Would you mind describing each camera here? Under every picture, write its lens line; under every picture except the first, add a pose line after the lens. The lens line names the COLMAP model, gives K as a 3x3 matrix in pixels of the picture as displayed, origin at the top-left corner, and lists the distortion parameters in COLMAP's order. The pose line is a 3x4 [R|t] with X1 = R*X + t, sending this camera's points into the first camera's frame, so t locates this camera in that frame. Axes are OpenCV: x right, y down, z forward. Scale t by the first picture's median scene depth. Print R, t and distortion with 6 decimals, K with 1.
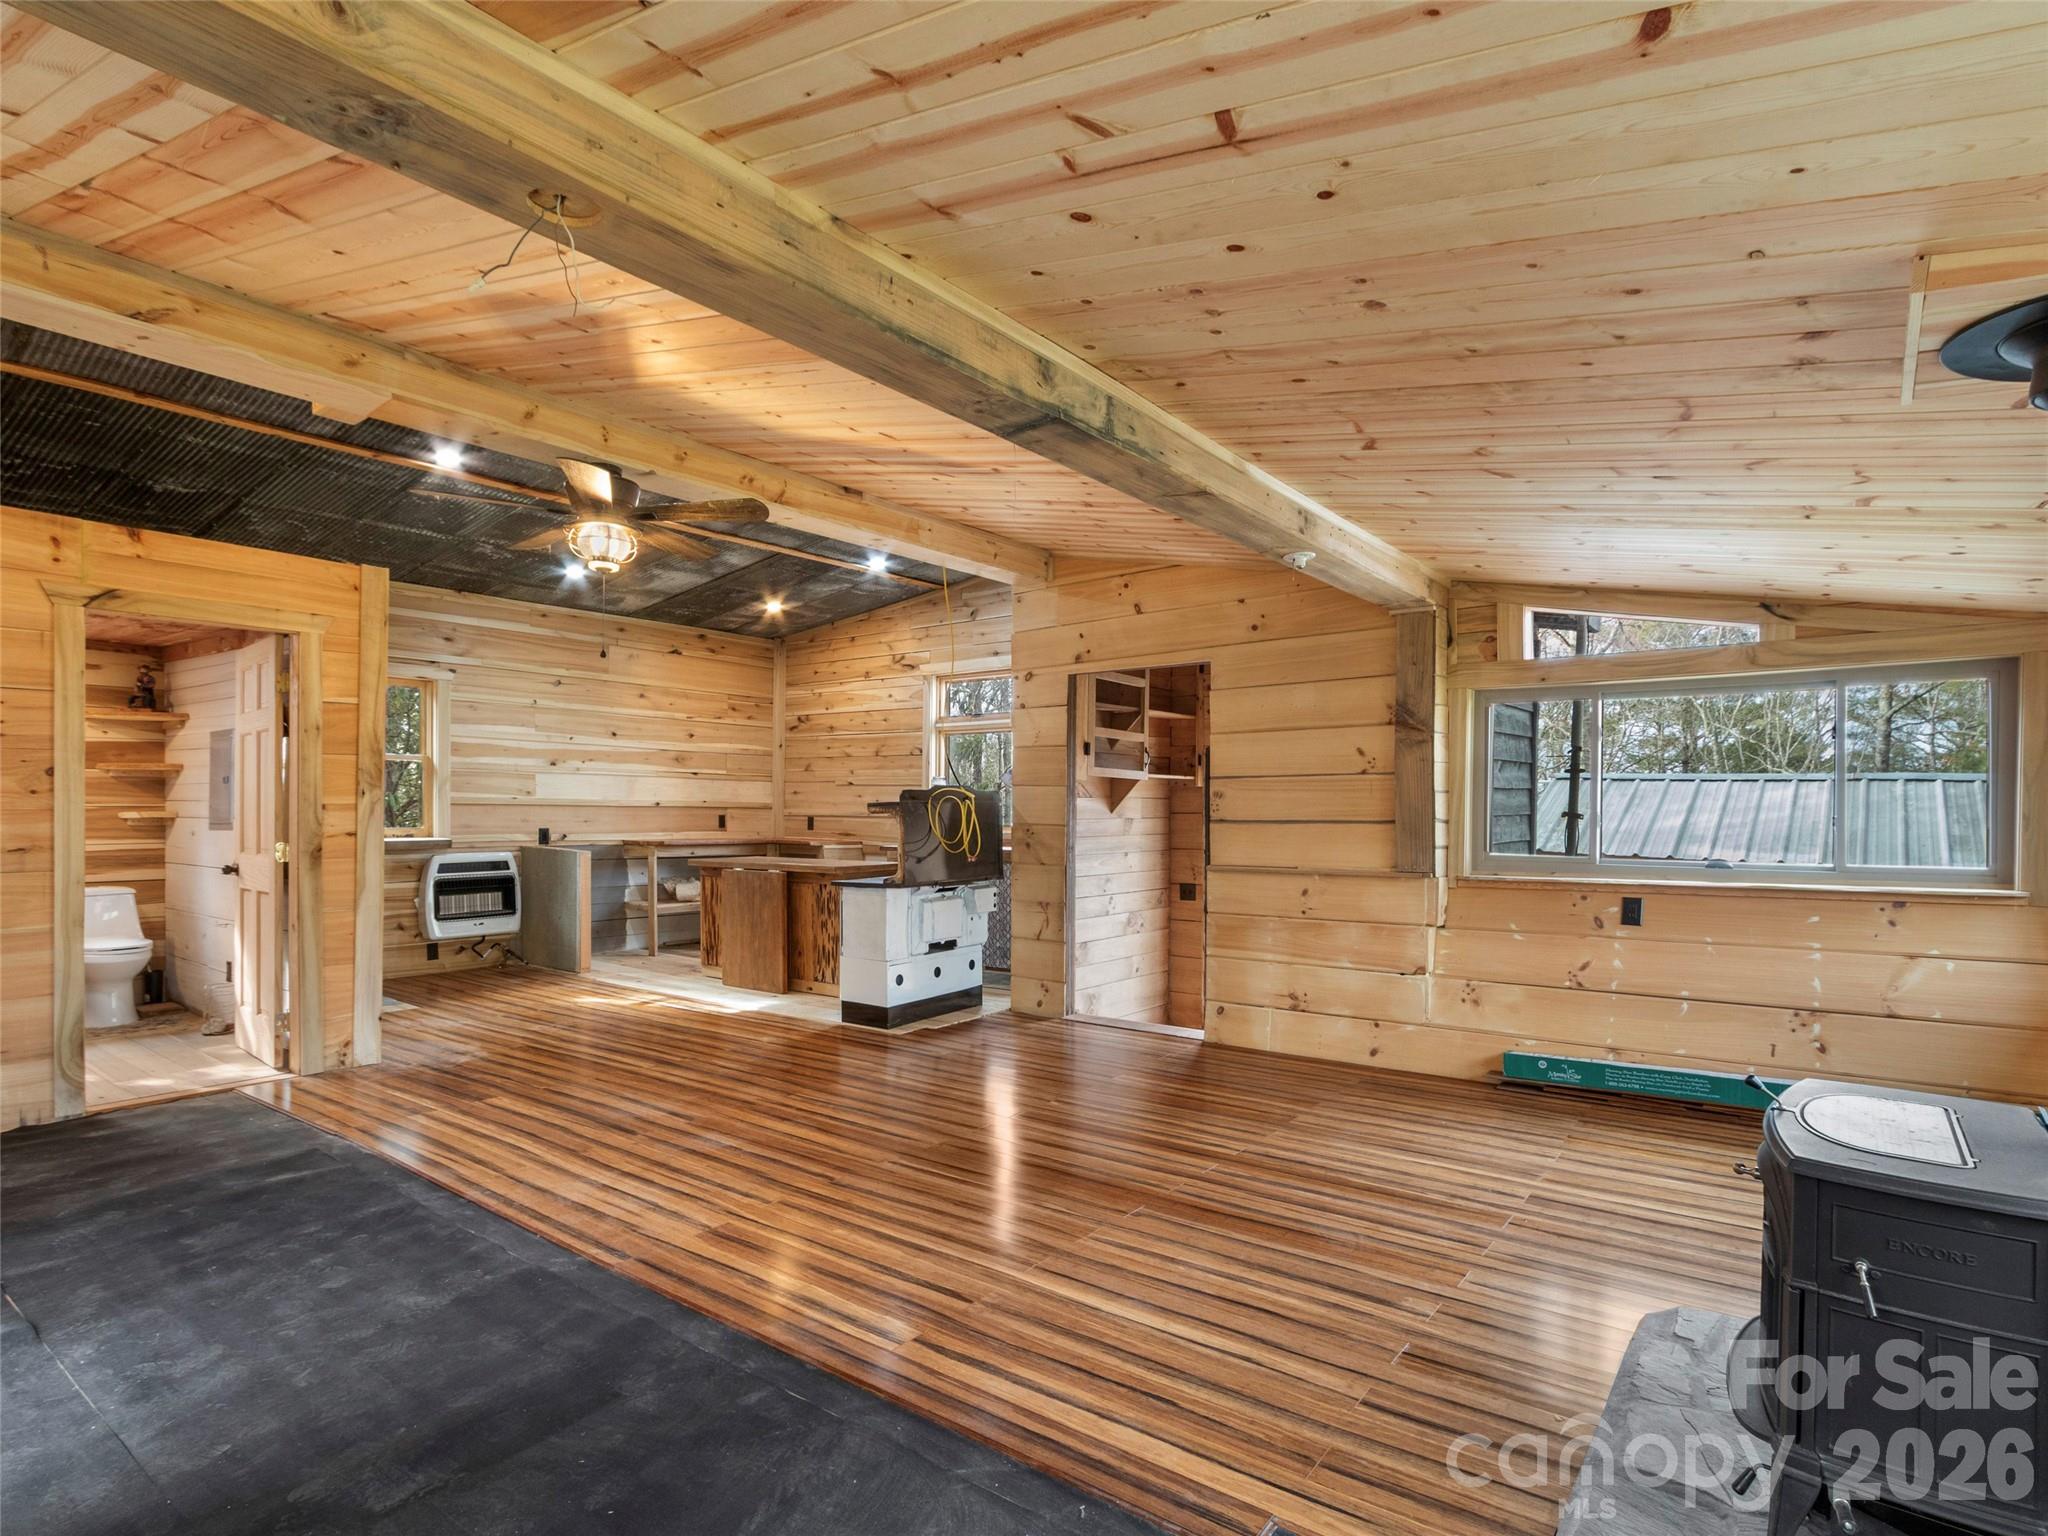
lens RADIAL K [[1074.8, 0, 1012.3], [0, 1074.8, 819.9], [0, 0, 1]] dist [0.003419, -0.001049]
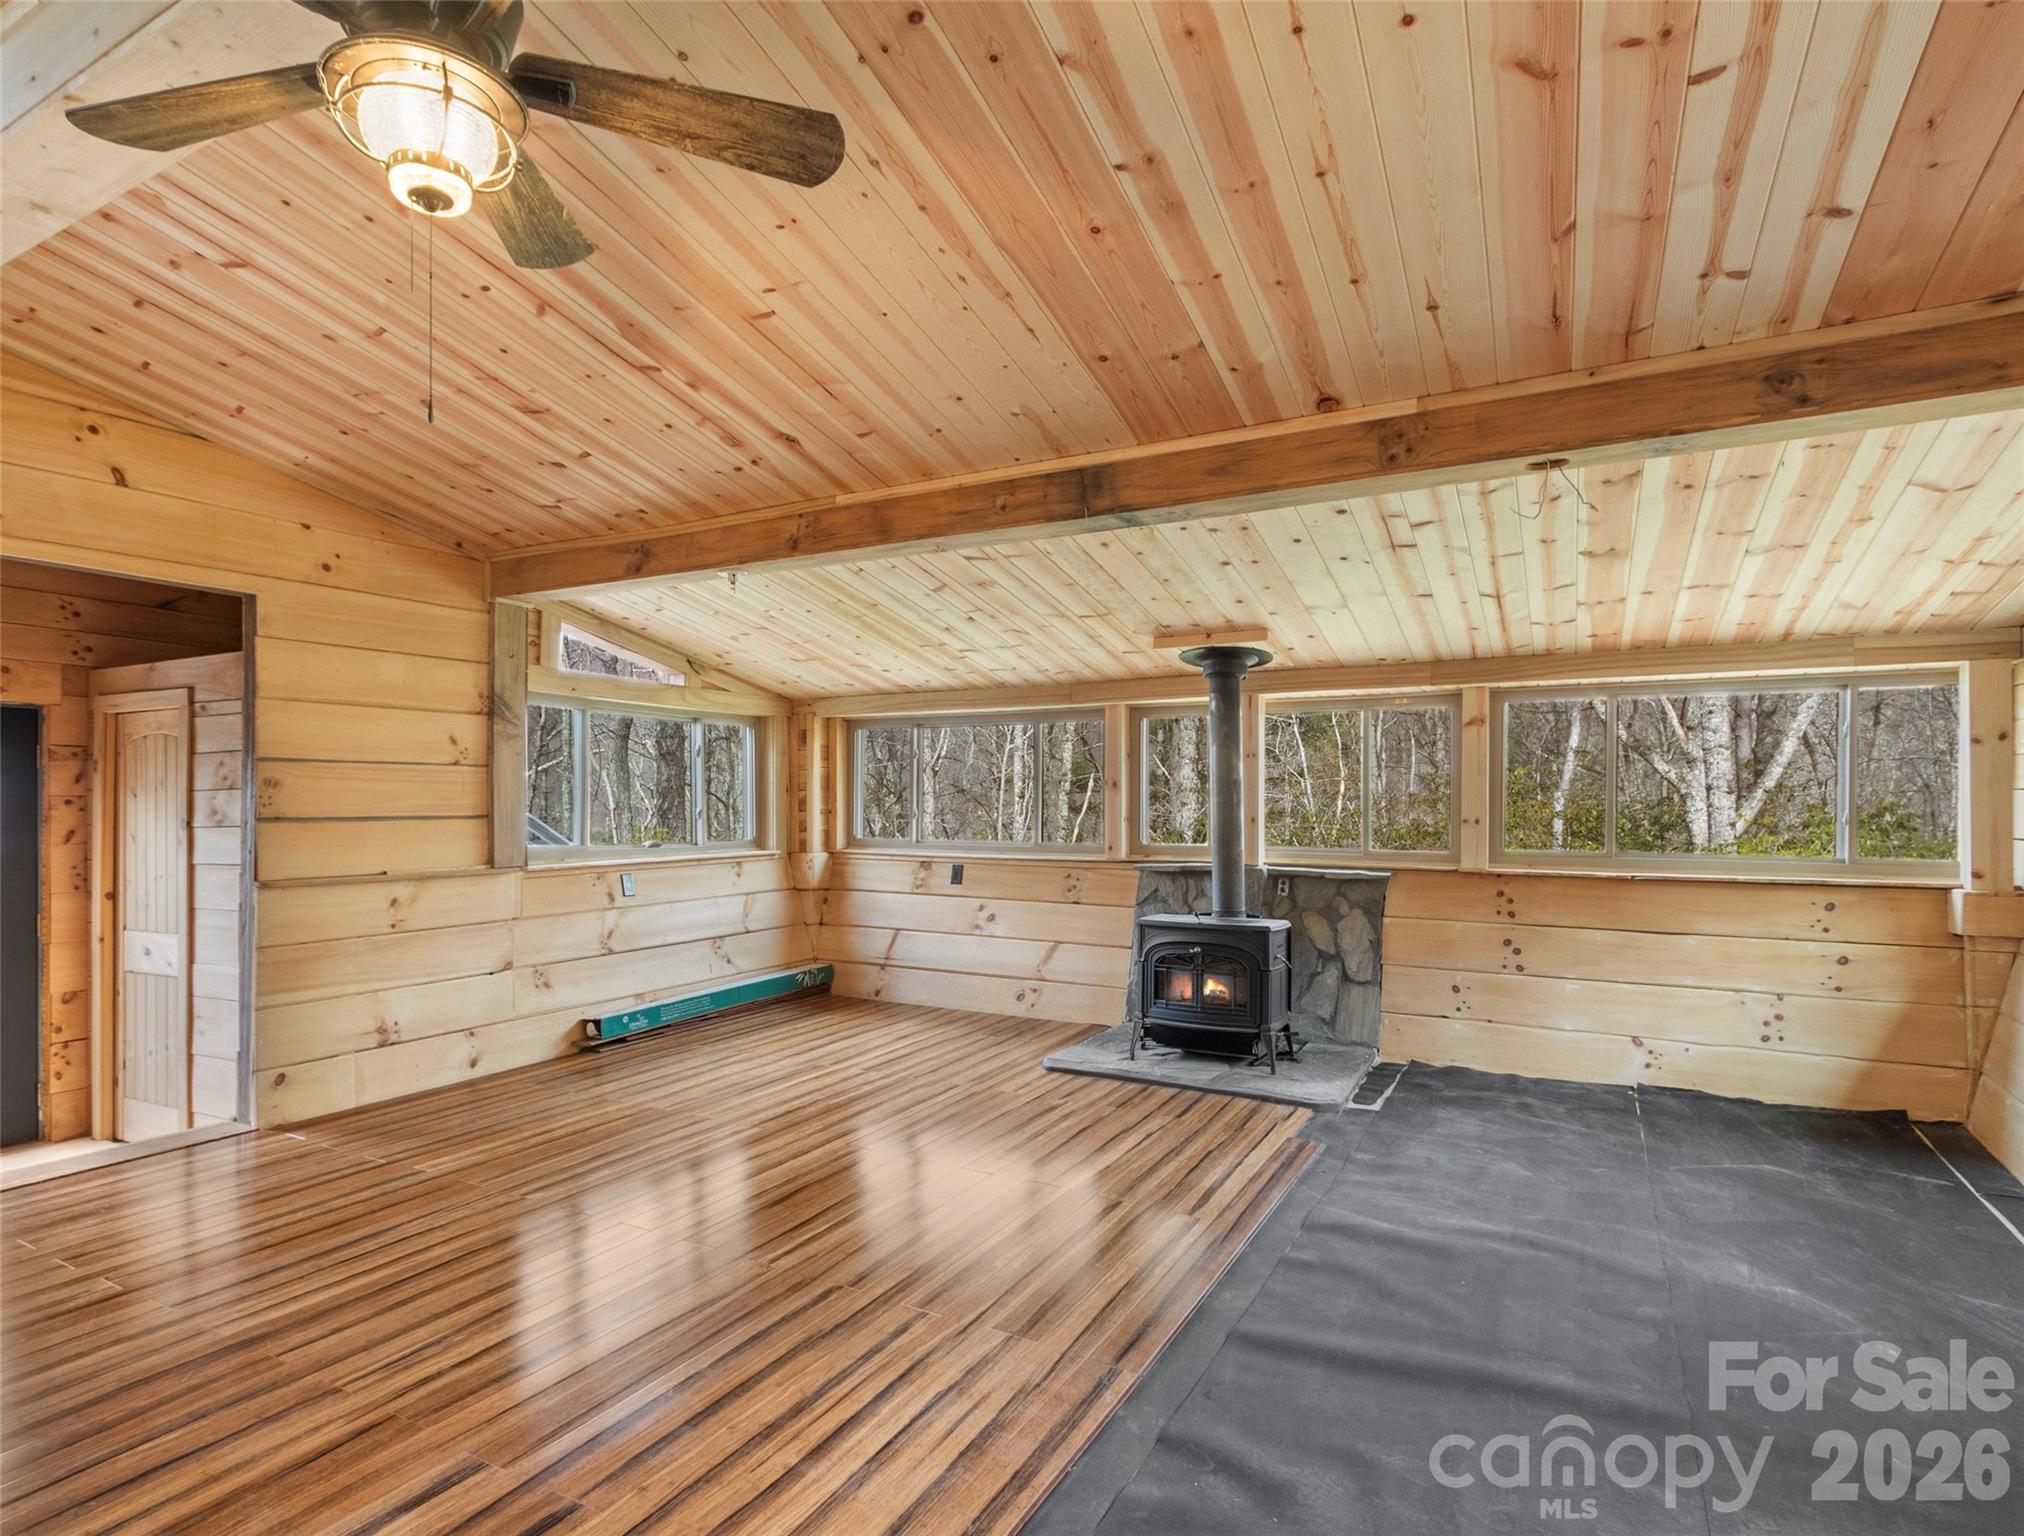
lens RADIAL K [[1062.2, 0, 987.3], [0, 1062.2, 810.7], [0, 0, 1]] dist [-0.003009, 0.001245]
pose [[-0.139815, -0.007935, 0.990146, -0.656629], [0.004999, 0.999949, 0.008719, -0.009627], [-0.990165, 0.006169, -0.139768, 0.702723]]
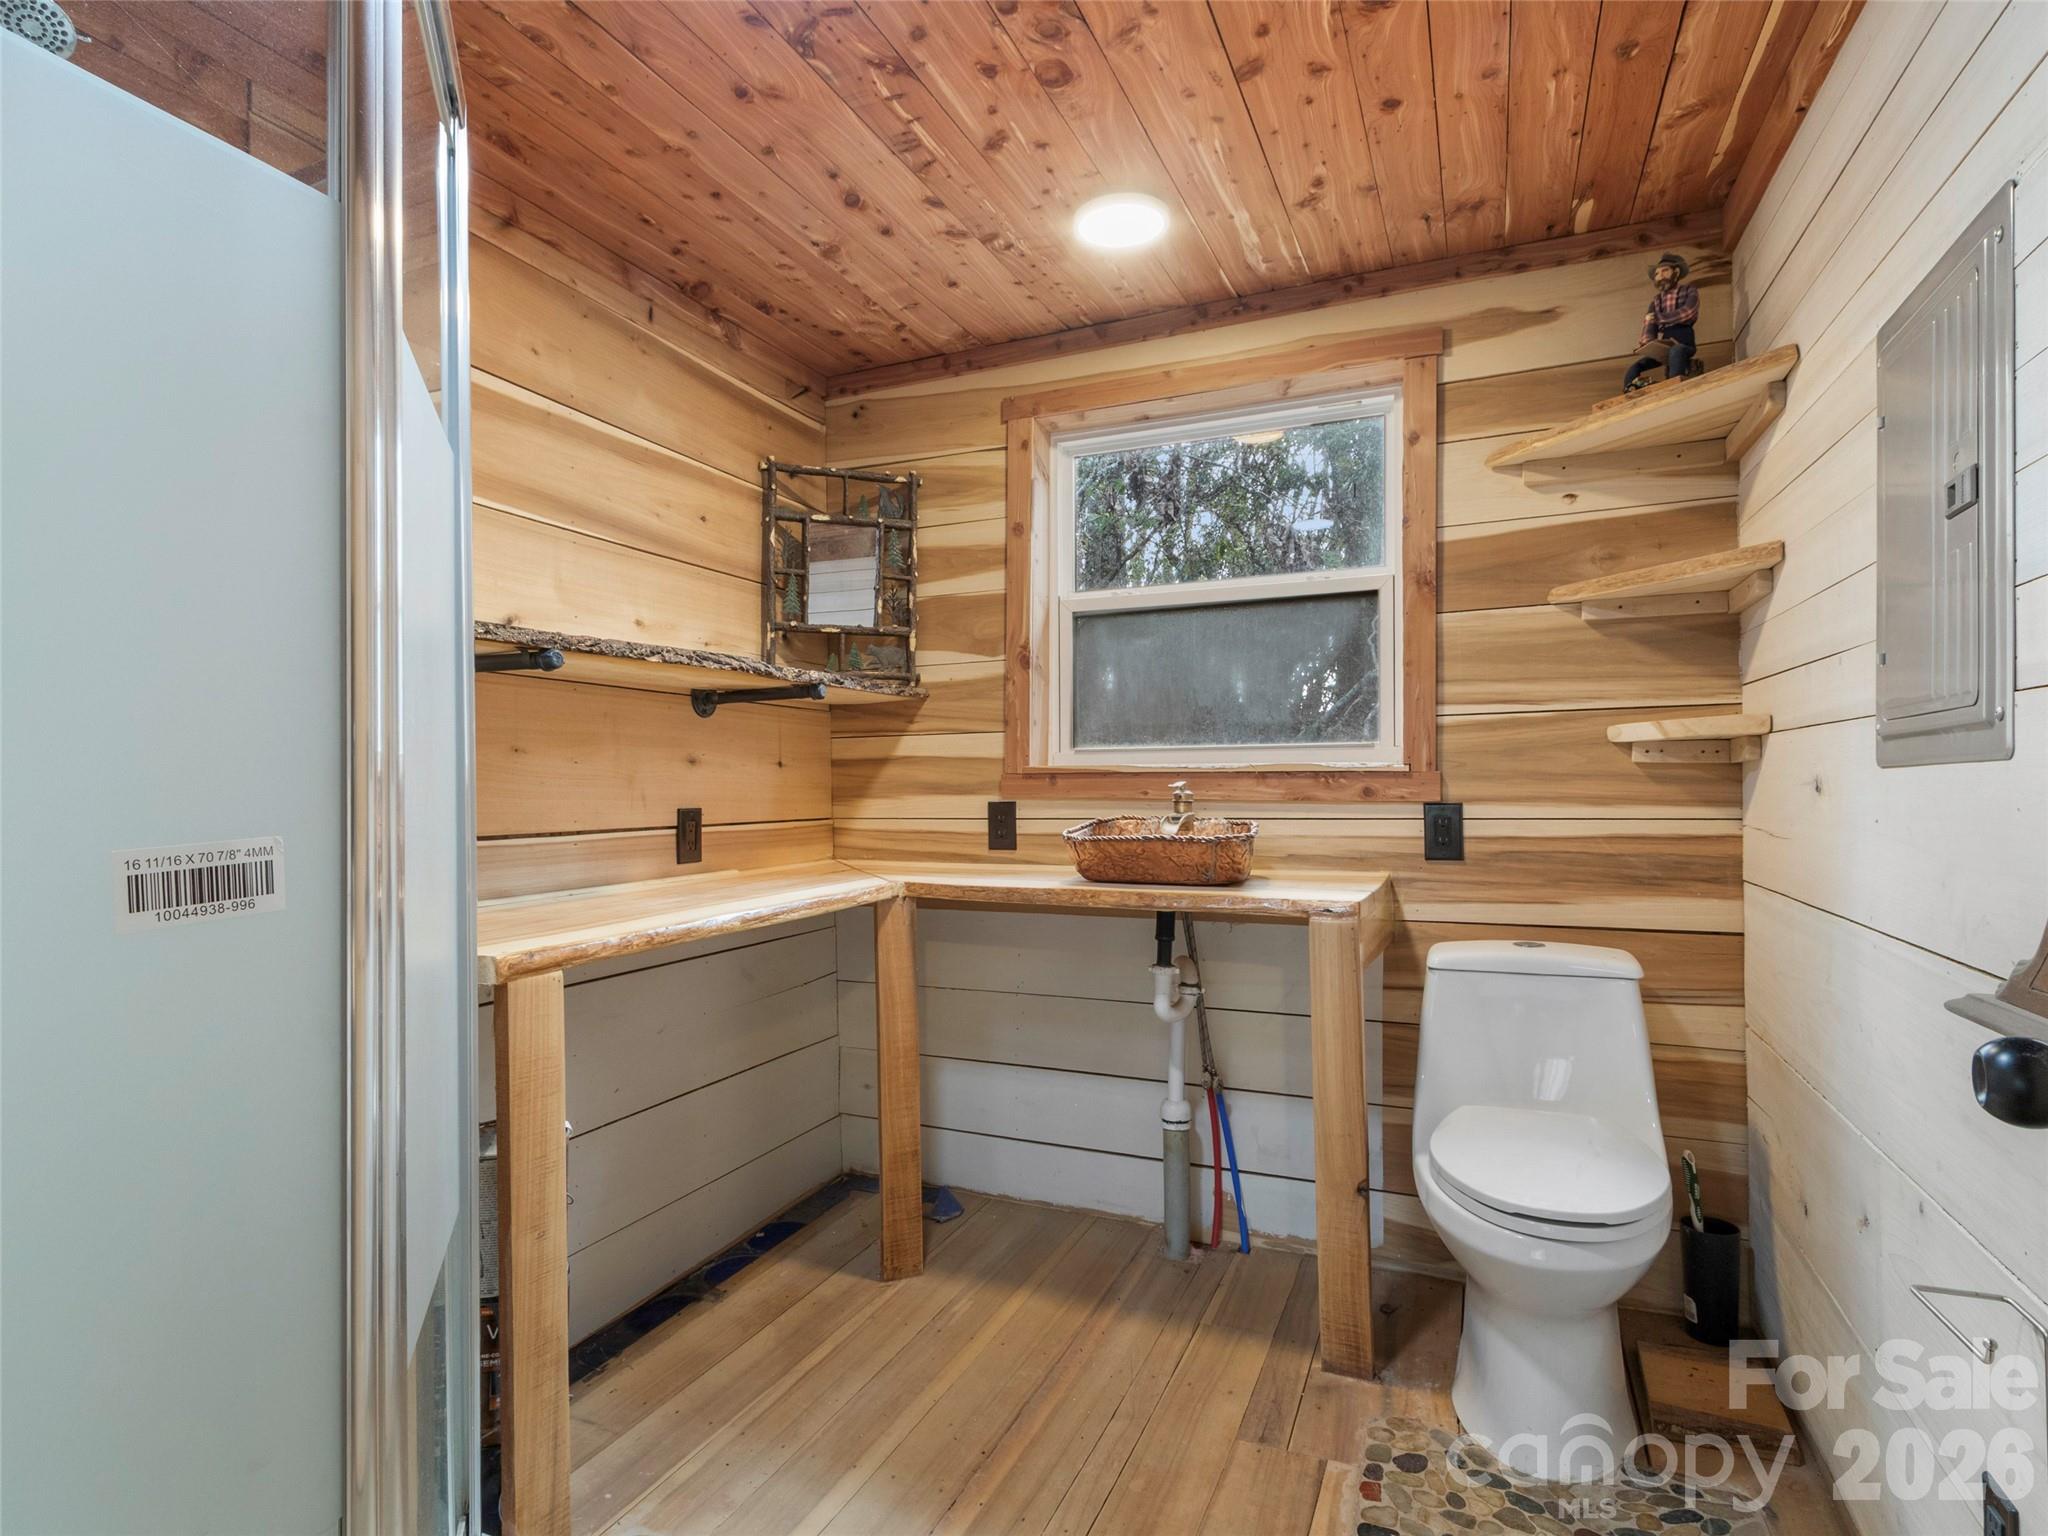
lens RADIAL K [[1074.8, 0, 1010.6], [0, 1074.8, 777.8], [0, 0, 1]] dist [0.003419, -0.001049]
pose [[0.239515, -0.008761, -0.970853, -0.684923], [0.004772, 0.999958, -0.007846, 0.014174], [0.970881, -0.002753, 0.239547, 0.922526]]
